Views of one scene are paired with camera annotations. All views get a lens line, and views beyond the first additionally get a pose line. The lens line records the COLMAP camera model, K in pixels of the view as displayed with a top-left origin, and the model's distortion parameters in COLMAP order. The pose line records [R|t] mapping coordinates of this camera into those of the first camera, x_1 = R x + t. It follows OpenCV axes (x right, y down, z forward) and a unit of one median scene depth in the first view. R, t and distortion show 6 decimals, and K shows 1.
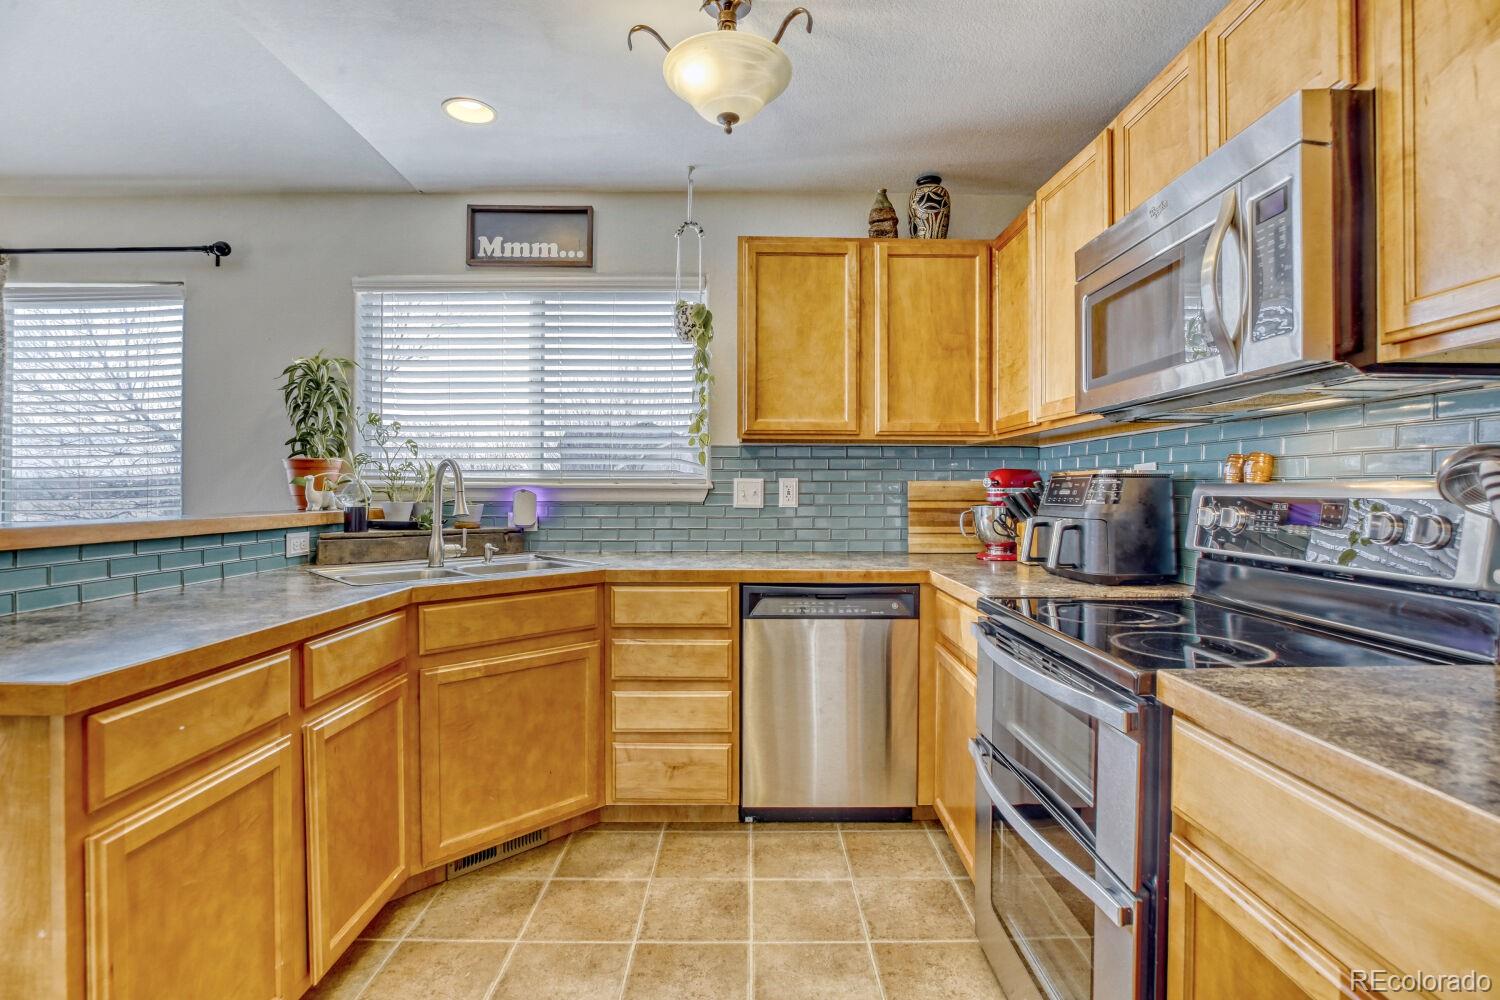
lens RADIAL K [[711.8, 0, 743.1], [0, 711.8, 486.6], [0, 0, 1]] dist [-0.036739, 0.000691]
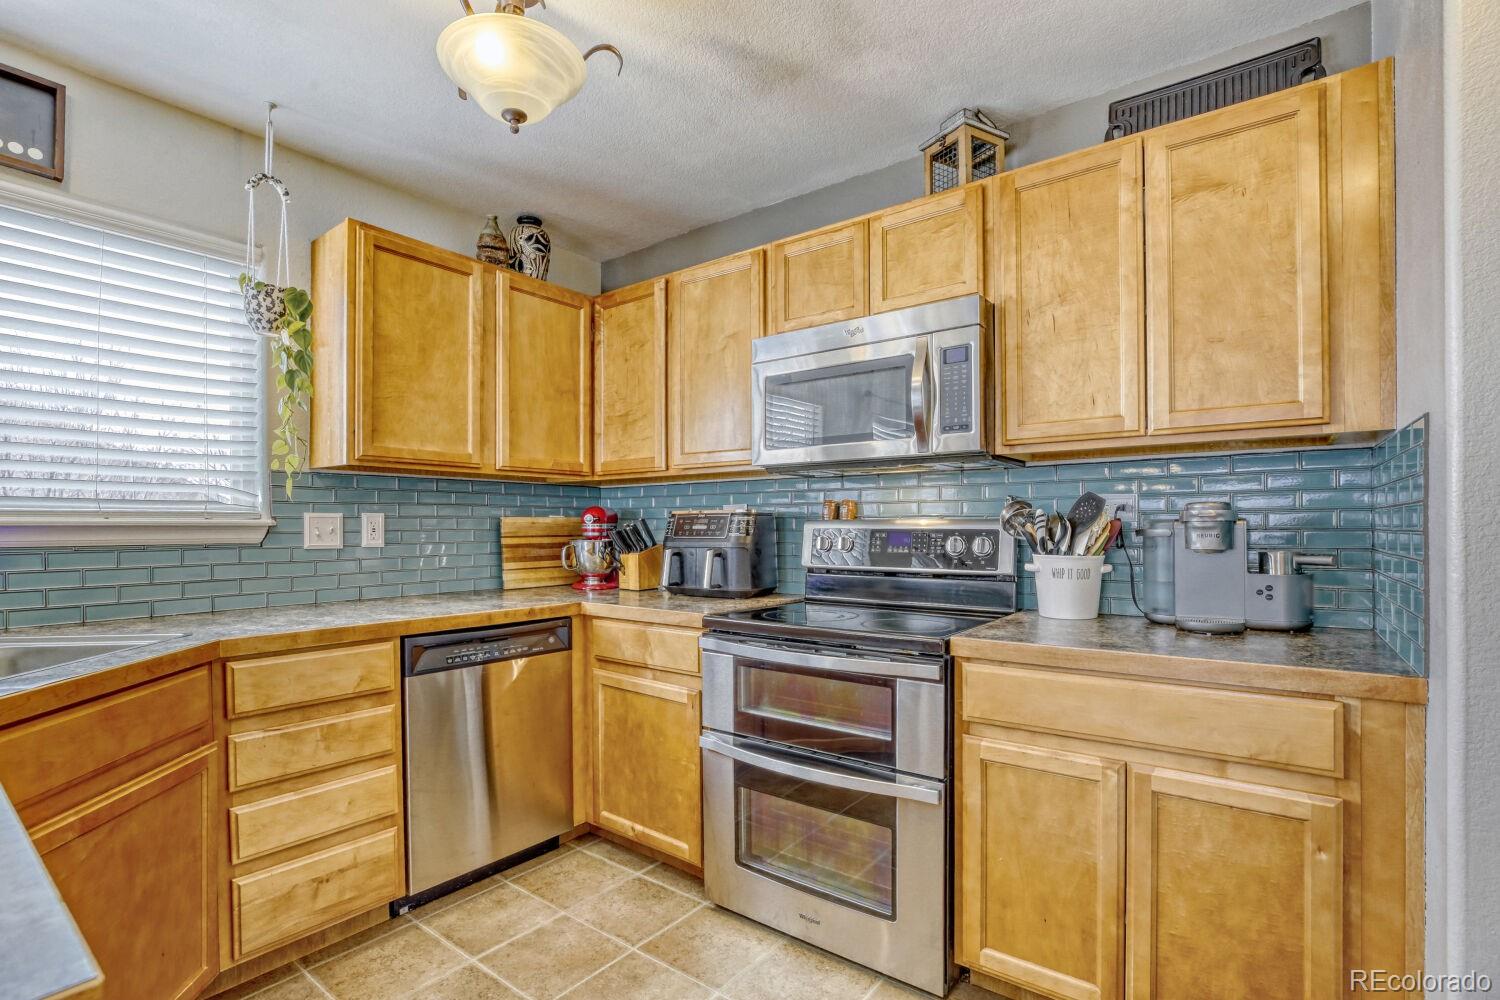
lens RADIAL K [[697.9, 0, 772.0], [0, 697.9, 528.7], [0, 0, 1]] dist [-0.041995, 0.011410]
pose [[0.608788, -0.008169, 0.793291, -0.337297], [0.001455, 0.999957, 0.009181, -0.000038], [-0.793332, -0.004435, 0.608774, 0.127187]]
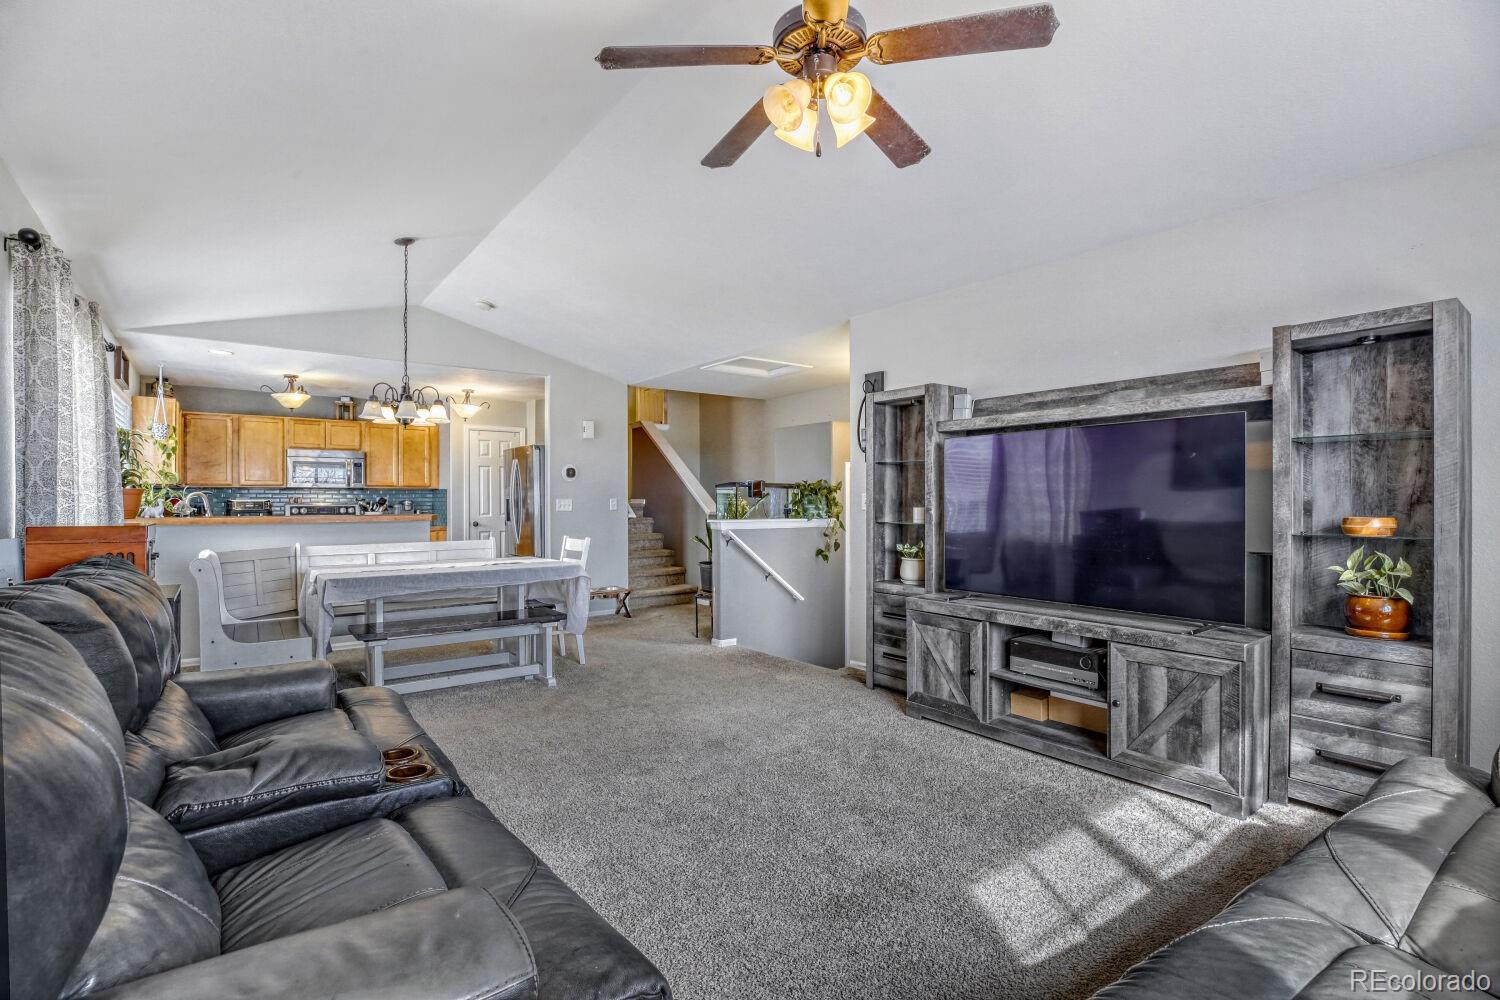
lens RADIAL K [[697.9, 0, 752.9], [0, 697.9, 498.9], [0, 0, 1]] dist [-0.041995, 0.011410]
pose [[-0.608222, 0.003542, 0.793759, -3.122833], [-0.001340, 0.999984, -0.005488, -0.008263], [-0.793766, -0.004402, -0.608208, 0.881244]]
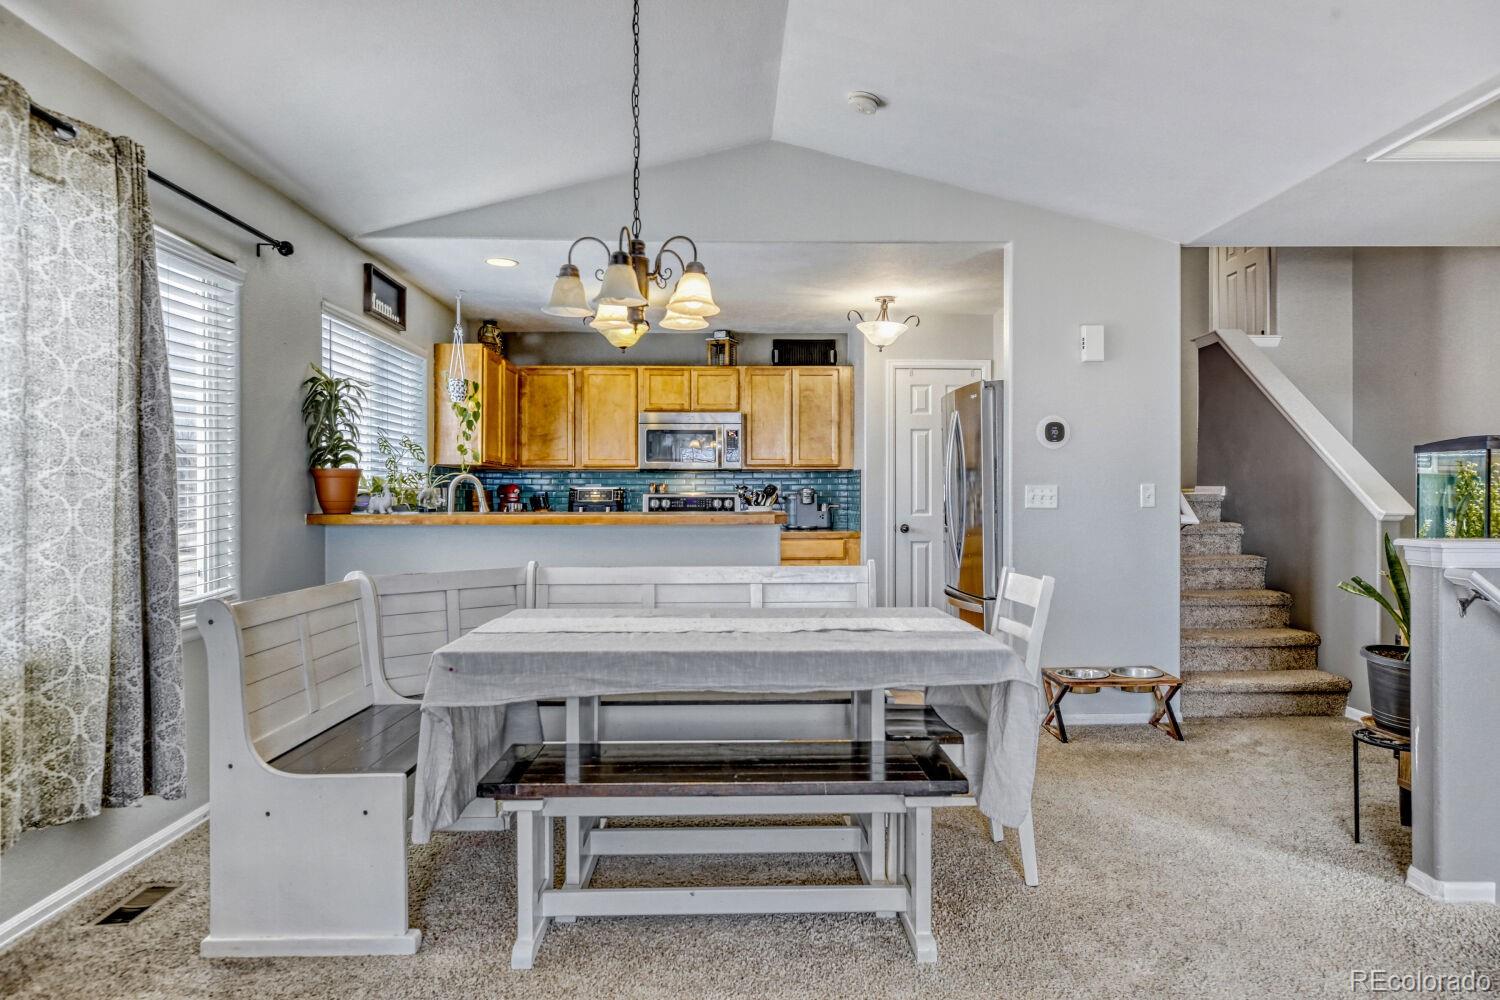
lens RADIAL K [[930.7, 0, 755.0], [0, 930.7, 499.3], [0, 0, 1]] dist [-0.015756, 0.012531]
pose [[-0.016404, -0.007388, 0.999838, -2.315174], [-0.004532, 0.999963, 0.007314, -0.004238], [-0.999855, -0.004412, -0.016437, 0.395322]]
